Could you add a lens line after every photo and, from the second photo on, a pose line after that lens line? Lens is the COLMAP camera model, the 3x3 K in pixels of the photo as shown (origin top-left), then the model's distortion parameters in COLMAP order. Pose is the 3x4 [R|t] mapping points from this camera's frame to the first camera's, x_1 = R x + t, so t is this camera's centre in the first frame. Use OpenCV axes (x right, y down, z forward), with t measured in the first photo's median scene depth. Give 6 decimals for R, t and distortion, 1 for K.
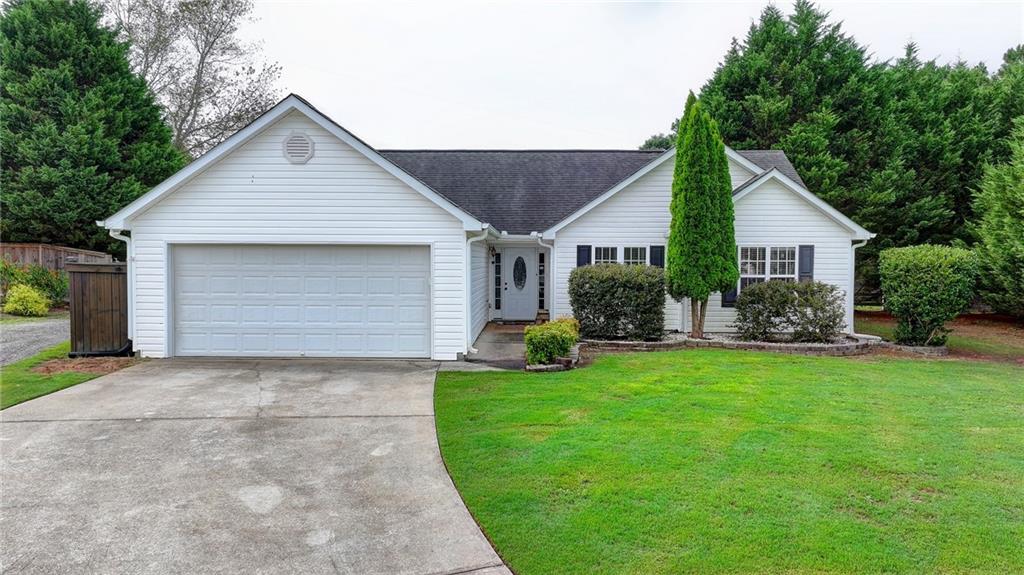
lens RADIAL K [[719.3, 0, 517.2], [0, 719.3, 284.2], [0, 0, 1]] dist [-0.003346, 0.019941]
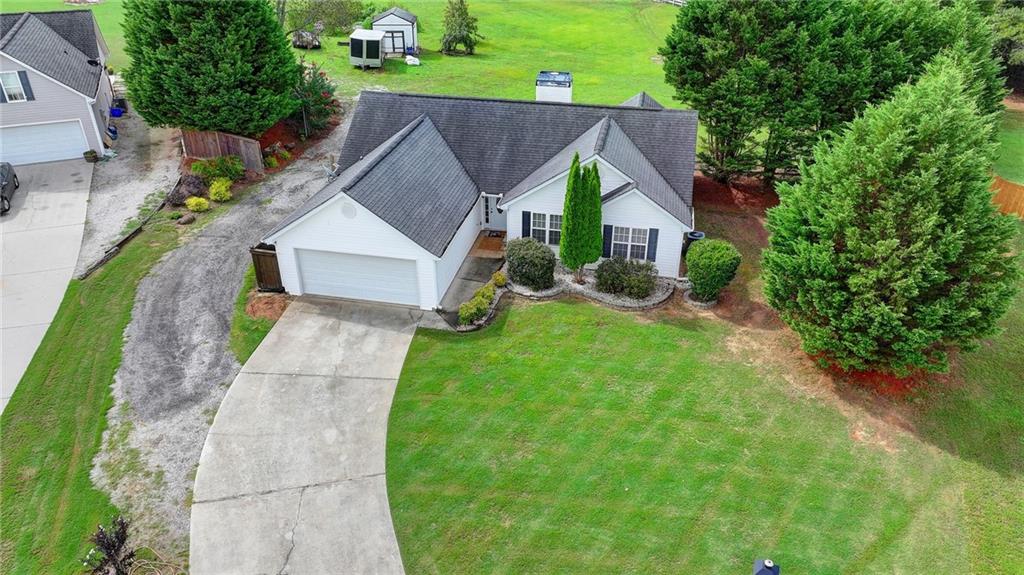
lens RADIAL K [[719.3, 0, 517.2], [0, 719.3, 284.2], [0, 0, 1]] dist [-0.003346, 0.019941]
pose [[0.983045, 0.088848, -0.160400, 0.368901], [-0.003336, 0.883286, 0.468822, -0.713782], [0.183333, -0.460338, 0.868607, -0.548703]]
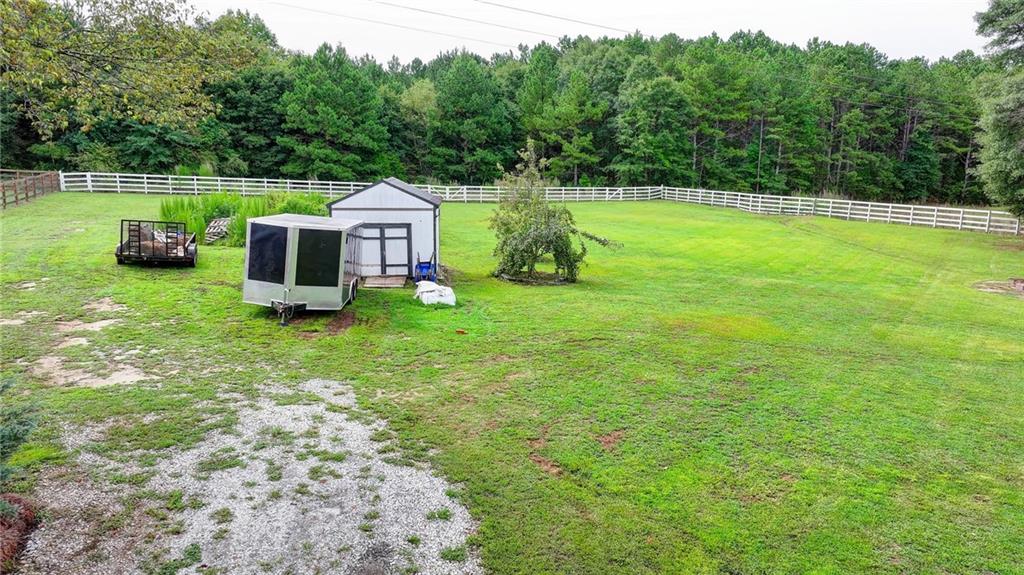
lens RADIAL K [[719.3, 0, 517.2], [0, 719.3, 284.2], [0, 0, 1]] dist [-0.003346, 0.019941]
pose [[0.988373, 0.027075, -0.149619, -0.502236], [-0.004218, 0.988522, 0.151018, -0.216195], [0.151990, -0.148631, 0.977143, 1.809402]]
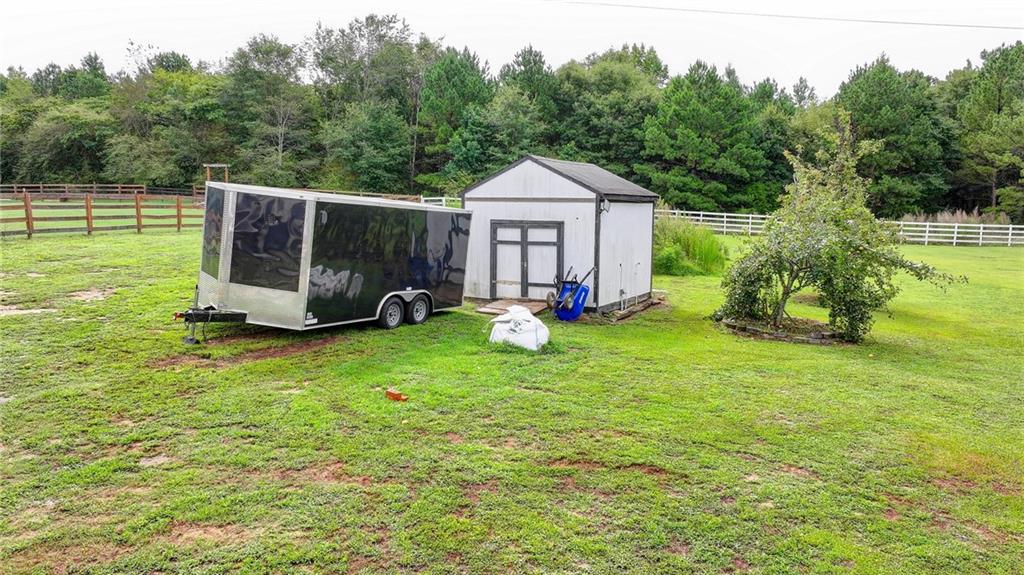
lens RADIAL K [[719.3, 0, 517.2], [0, 719.3, 284.2], [0, 0, 1]] dist [-0.003346, 0.019941]
pose [[0.731759, 0.076057, -0.677307, -0.331886], [-0.021796, 0.995857, 0.088280, -0.115793], [0.681215, -0.049837, 0.730385, 2.494207]]
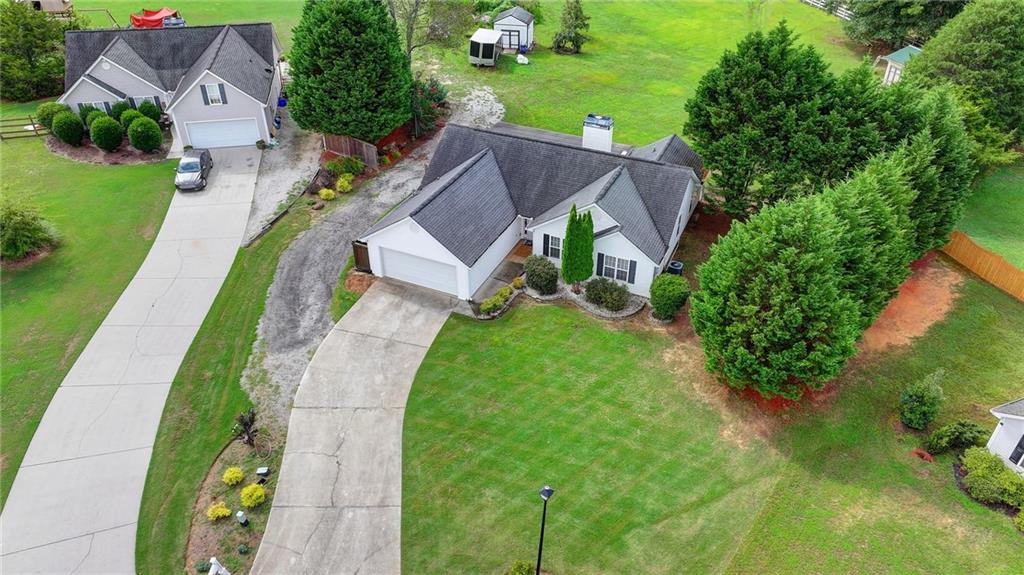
lens RADIAL K [[719.3, 0, 517.2], [0, 719.3, 284.2], [0, 0, 1]] dist [-0.003346, 0.019941]
pose [[0.917823, 0.224464, -0.327441, 0.816588], [-0.010831, 0.838660, 0.544548, -1.200015], [0.396843, -0.496252, 0.772172, -0.896042]]
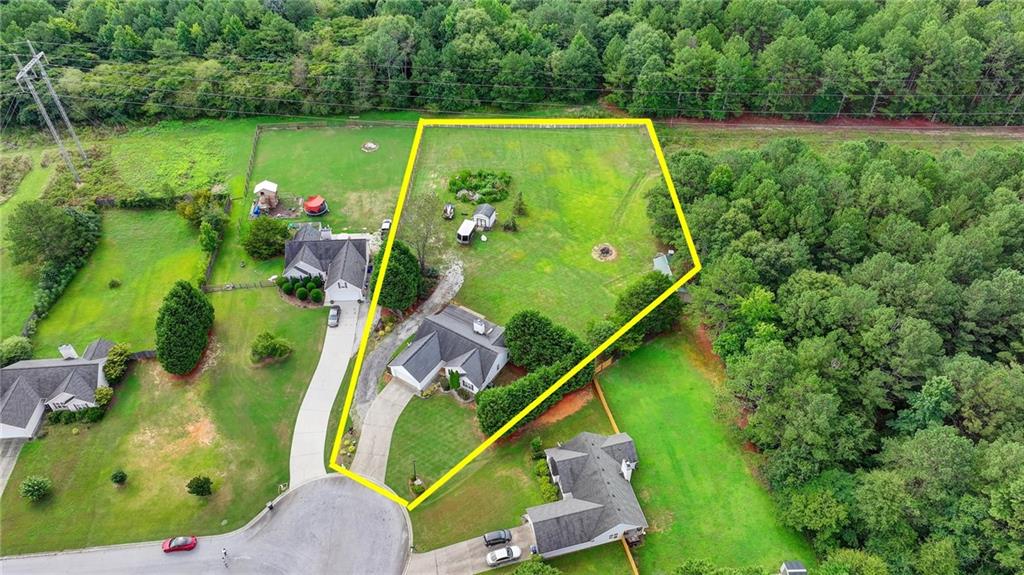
lens RADIAL K [[719.3, 0, 517.2], [0, 719.3, 284.2], [0, 0, 1]] dist [-0.003346, 0.019941]
pose [[0.849064, 0.351430, -0.394445, 3.154981], [-0.008807, 0.755957, 0.654562, -5.311633], [0.528216, -0.552291, 0.644951, -2.694714]]
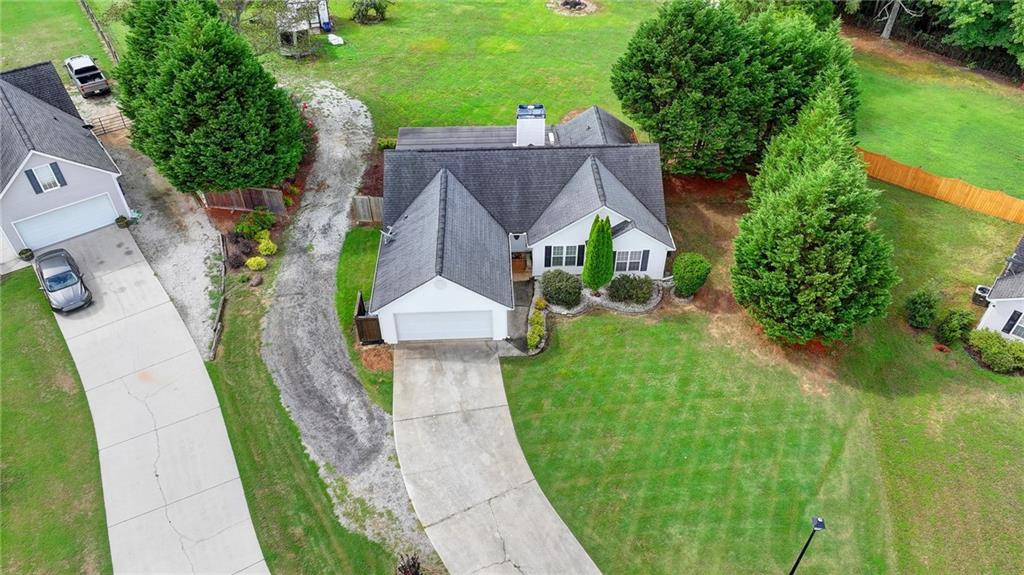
lens RADIAL K [[719.3, 0, 517.2], [0, 719.3, 284.2], [0, 0, 1]] dist [-0.003346, 0.019941]
pose [[0.997978, -0.045971, 0.043890, -0.106701], [0.008001, 0.775921, 0.630779, -1.396884], [-0.063053, -0.629153, 0.774720, -0.789286]]
